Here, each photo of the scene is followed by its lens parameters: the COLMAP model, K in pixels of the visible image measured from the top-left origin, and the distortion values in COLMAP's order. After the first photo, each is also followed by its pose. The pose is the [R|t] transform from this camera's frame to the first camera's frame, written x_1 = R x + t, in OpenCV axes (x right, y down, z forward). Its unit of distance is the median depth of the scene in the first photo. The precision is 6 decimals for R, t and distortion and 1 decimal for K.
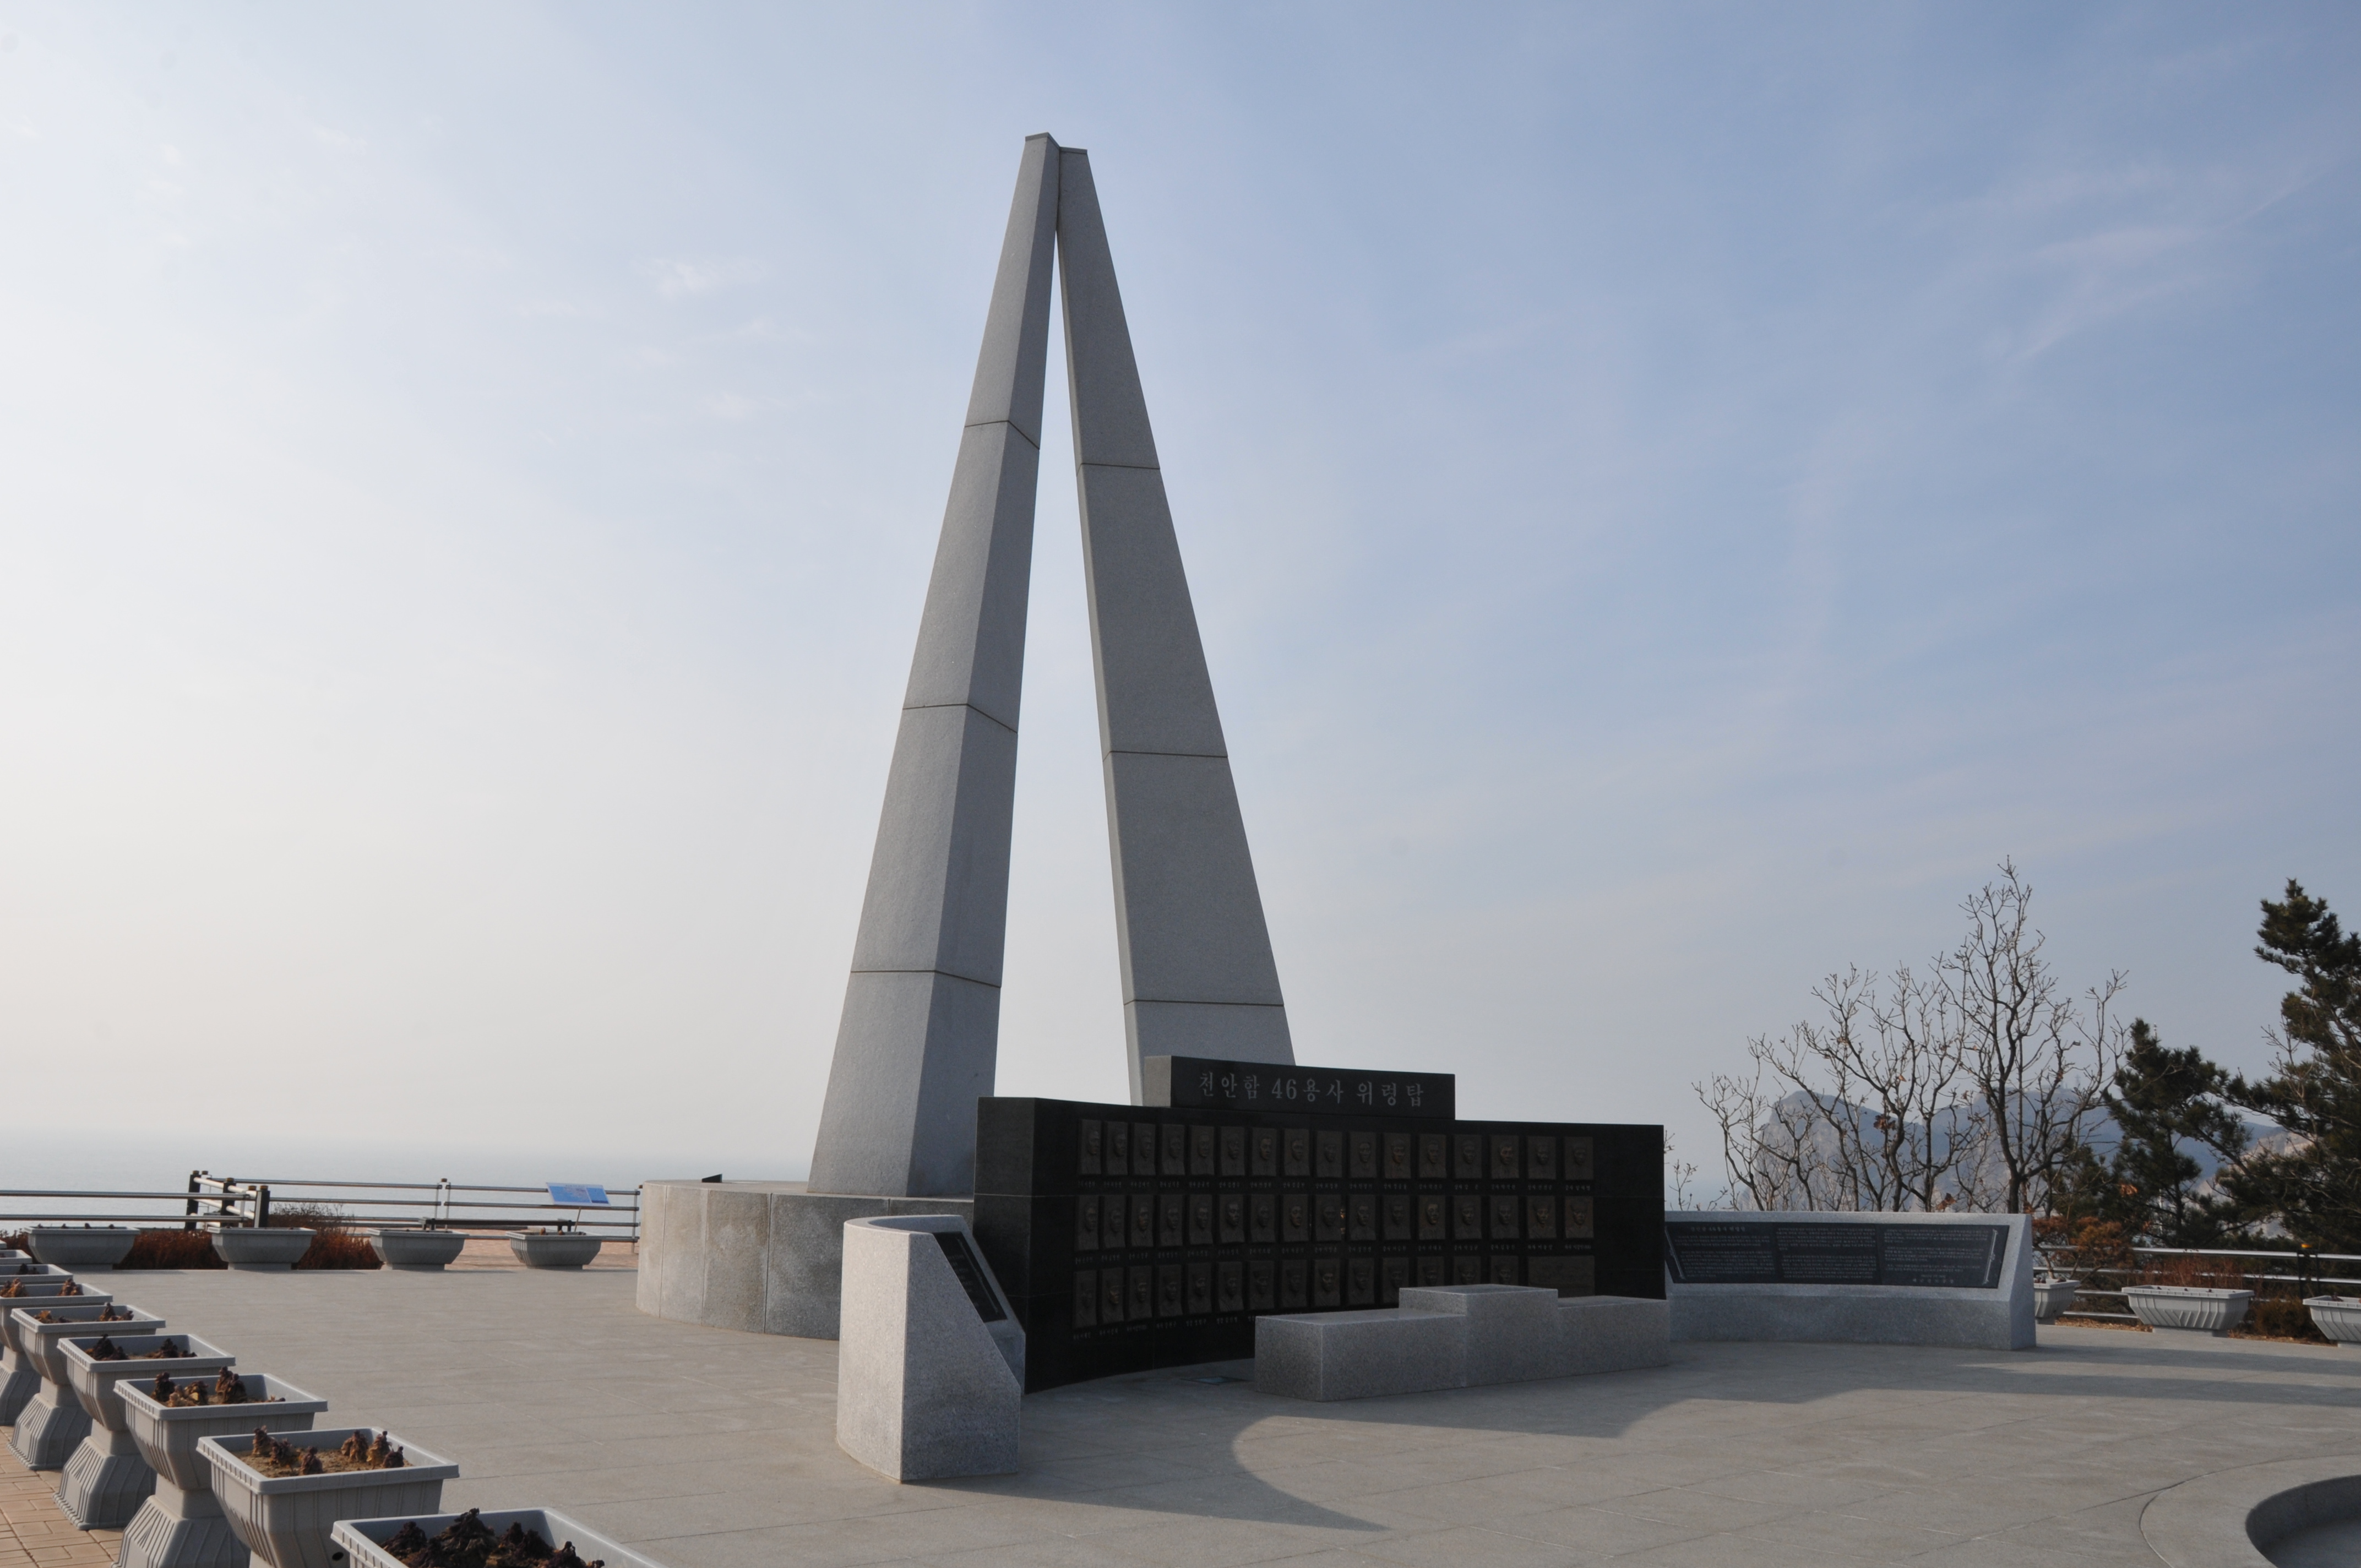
lens RADIAL K [[1873.5, 0, 1177.9], [0, 1873.5, 768.7], [0, 0, 1]] dist [-0.128216, 0.022609]
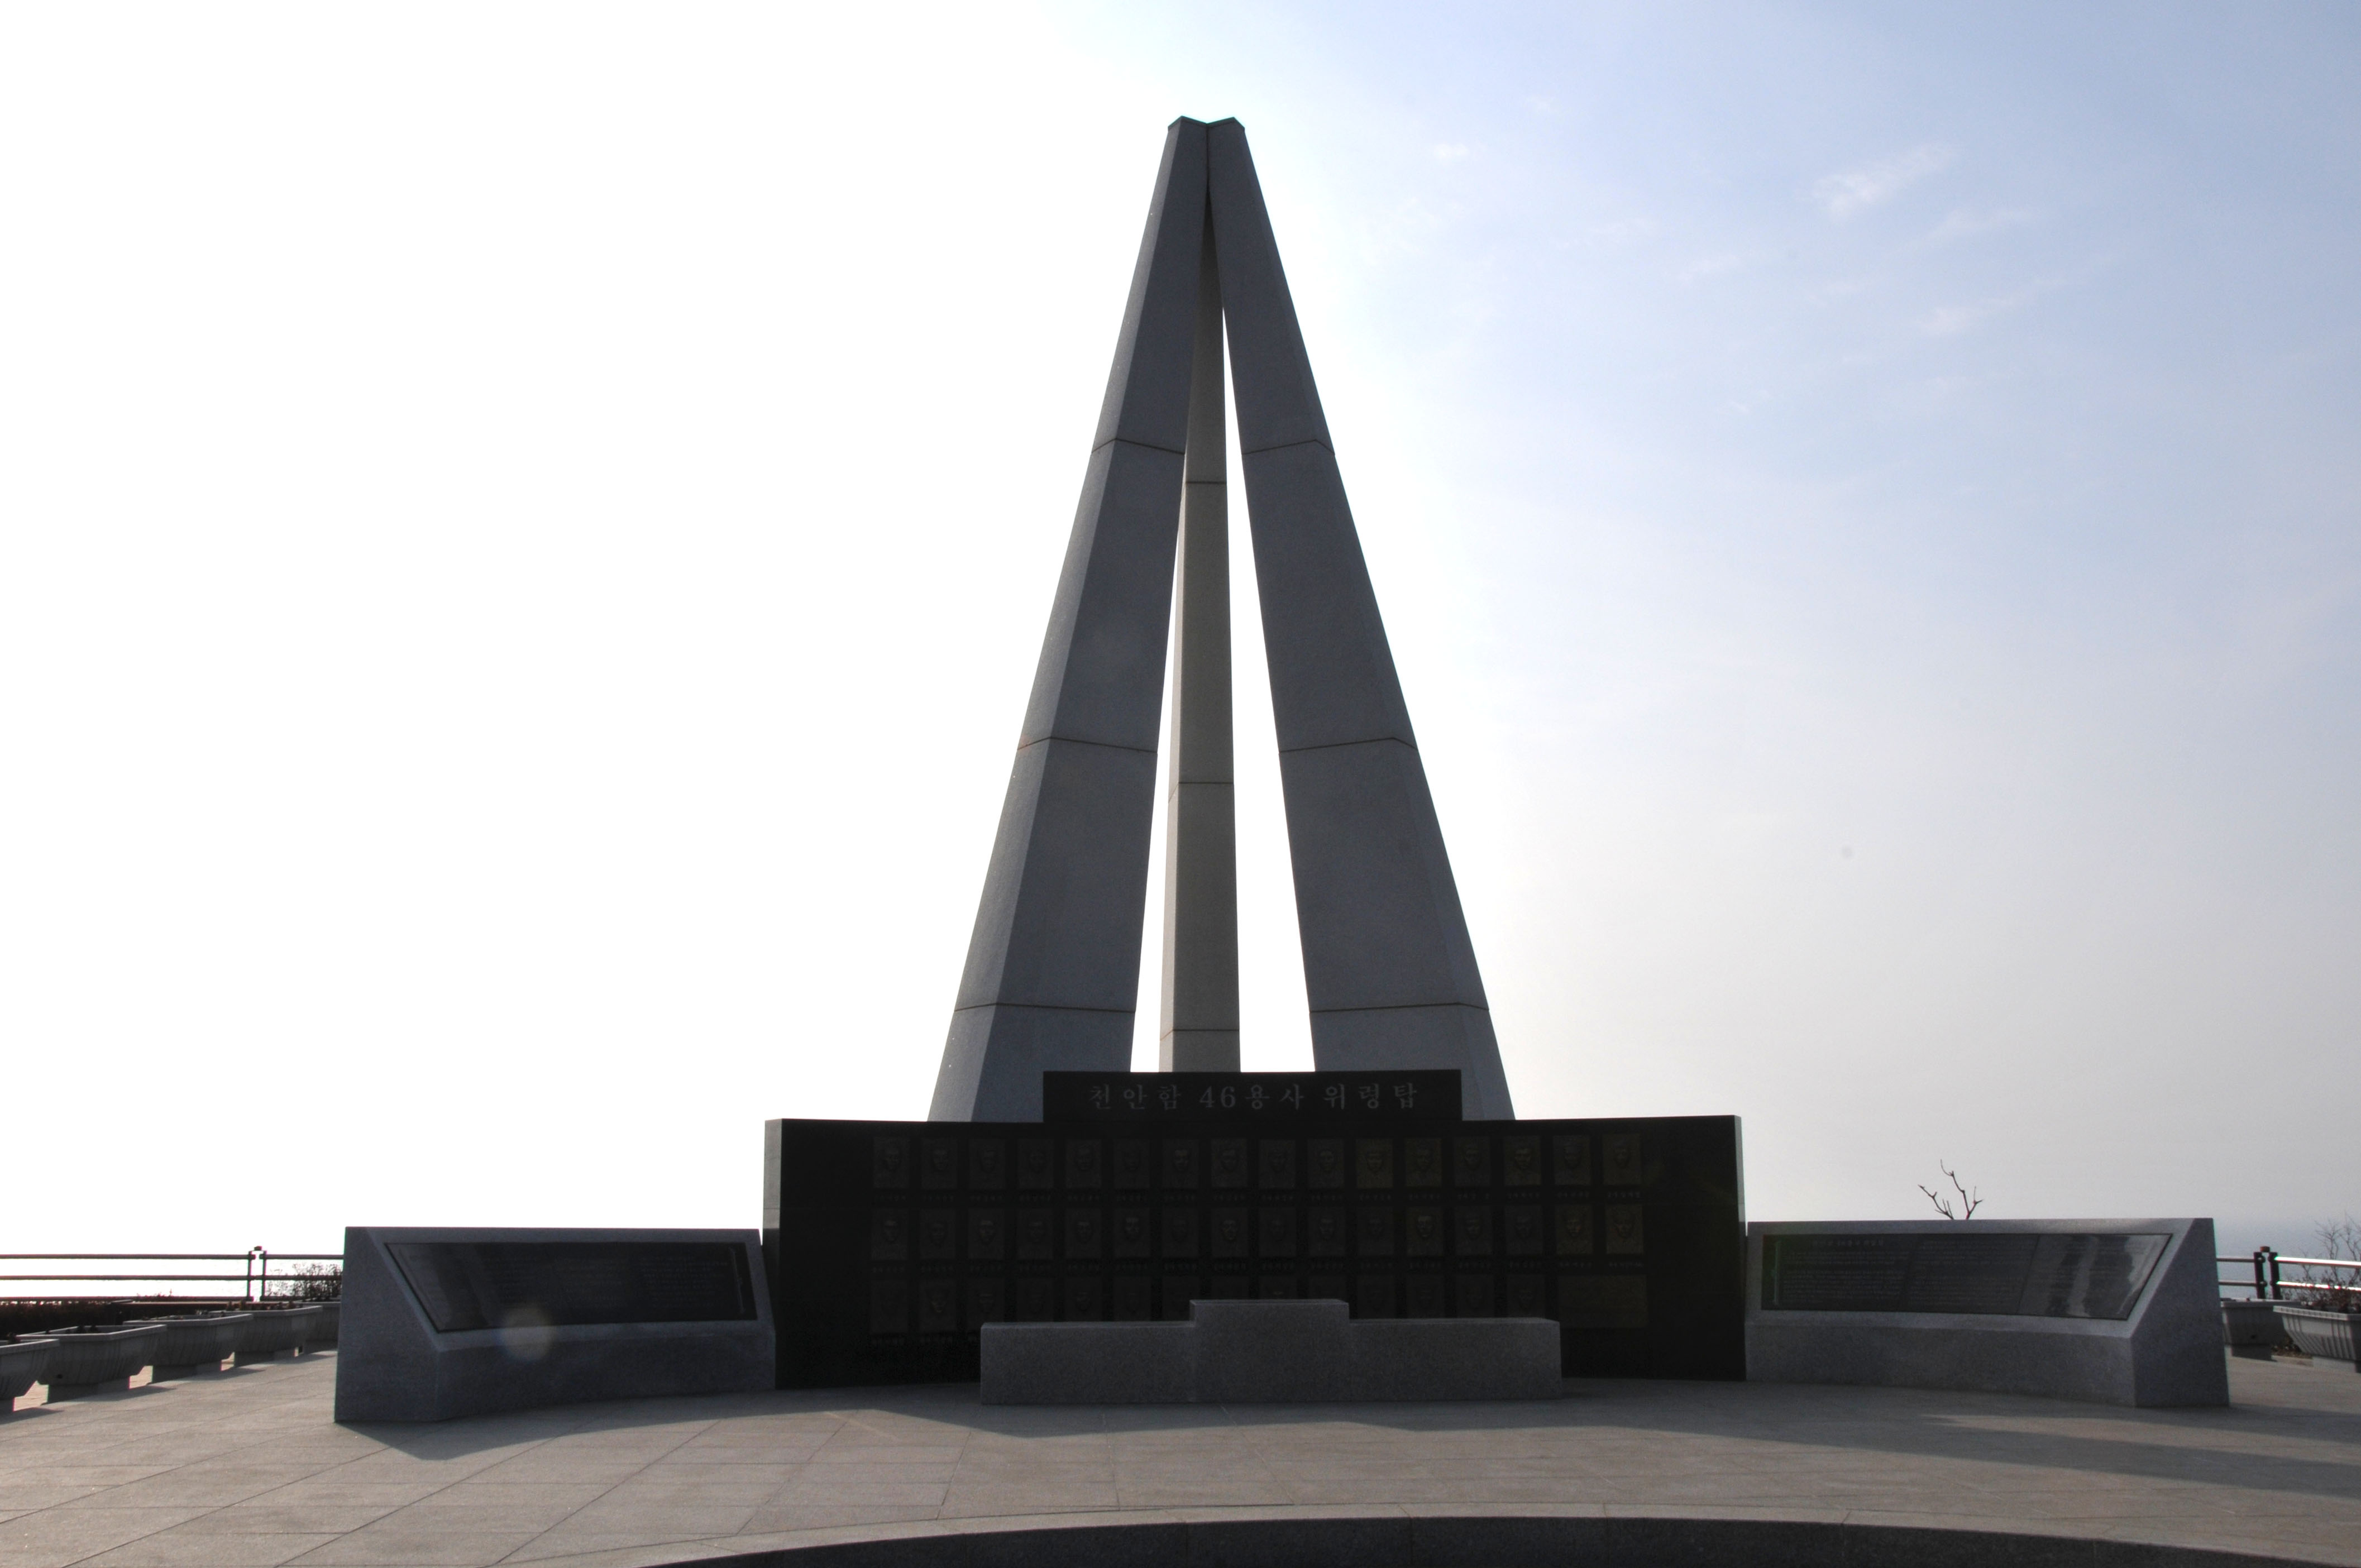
lens RADIAL K [[2165.4, 0, 1167.3], [0, 2165.4, 805.2], [0, 0, 1]] dist [-0.088461, 0.000000]
pose [[0.790094, -0.138797, -0.597066, 0.674916], [0.147014, 0.988506, -0.035251, 0.056270], [0.595096, -0.059925, 0.801418, 0.103877]]
